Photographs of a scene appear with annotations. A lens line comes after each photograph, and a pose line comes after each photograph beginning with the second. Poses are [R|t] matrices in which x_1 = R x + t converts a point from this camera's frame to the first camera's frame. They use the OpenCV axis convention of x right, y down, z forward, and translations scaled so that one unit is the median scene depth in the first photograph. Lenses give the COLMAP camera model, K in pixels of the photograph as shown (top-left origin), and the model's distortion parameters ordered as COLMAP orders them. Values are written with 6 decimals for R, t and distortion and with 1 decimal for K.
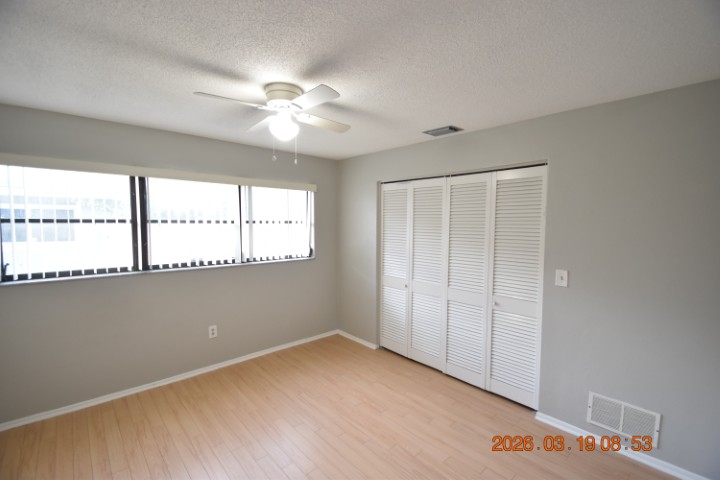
lens RADIAL K [[314.4, 0, 351.2], [0, 314.4, 238.6], [0, 0, 1]] dist [0.001736, -0.002571]
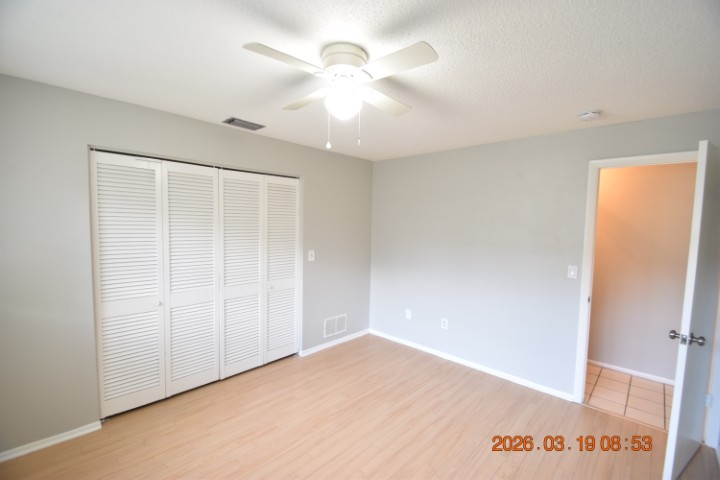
lens RADIAL K [[314.4, 0, 361.8], [0, 314.4, 241.2], [0, 0, 1]] dist [0.001736, -0.002571]
pose [[-0.089047, -0.067177, 0.993759, -0.650470], [0.032043, 0.997013, 0.070268, -0.034256], [-0.995512, 0.038101, -0.086628, 0.658613]]
